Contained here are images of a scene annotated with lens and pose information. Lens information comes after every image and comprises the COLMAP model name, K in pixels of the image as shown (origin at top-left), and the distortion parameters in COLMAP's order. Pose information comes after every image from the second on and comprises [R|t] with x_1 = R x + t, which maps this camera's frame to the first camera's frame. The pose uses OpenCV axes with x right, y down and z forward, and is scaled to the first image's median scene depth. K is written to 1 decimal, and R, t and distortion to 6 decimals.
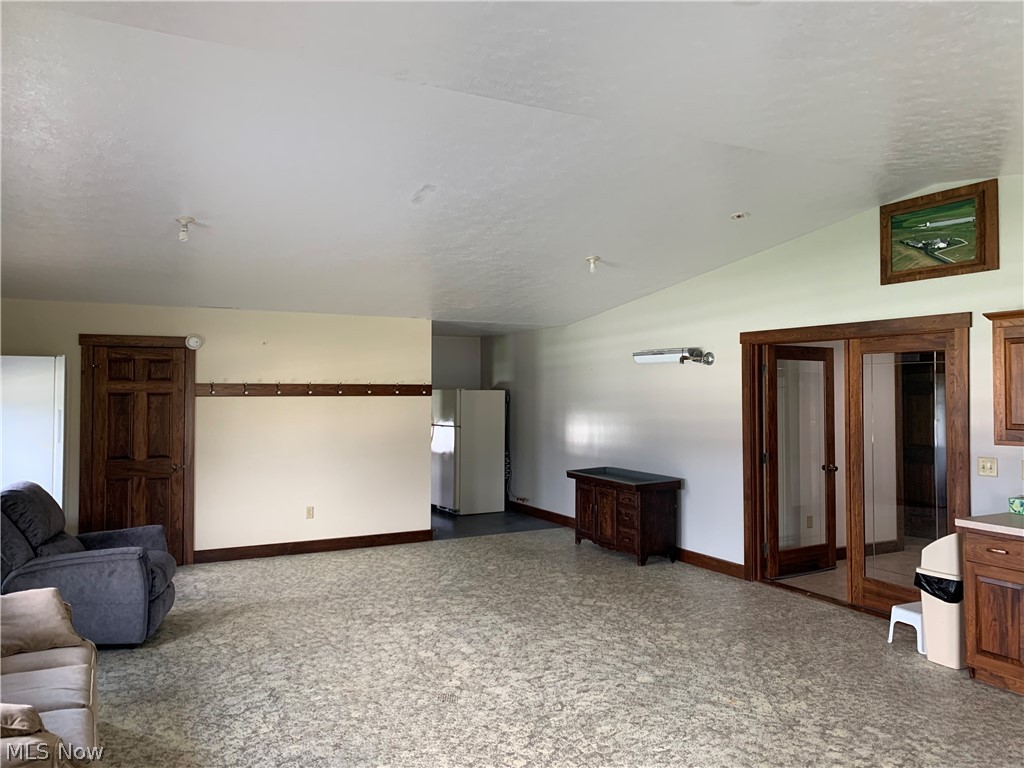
lens RADIAL K [[778.8, 0, 511.5], [0, 778.8, 382.3], [0, 0, 1]] dist [0.050920, -0.070670]
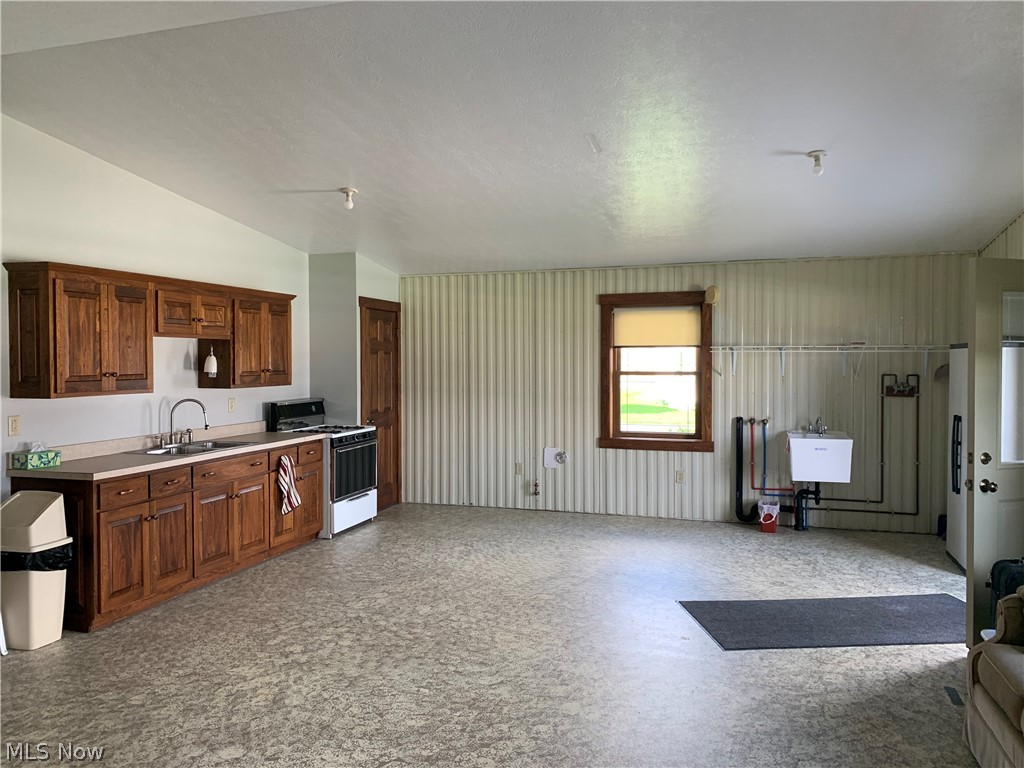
lens RADIAL K [[778.8, 0, 510.4], [0, 778.8, 379.5], [0, 0, 1]] dist [0.050920, -0.070670]
pose [[-0.690721, -0.019822, 0.722850, -0.551032], [-0.003207, 0.999698, 0.024349, 0.034512], [-0.723114, 0.014500, -0.690576, 1.441458]]
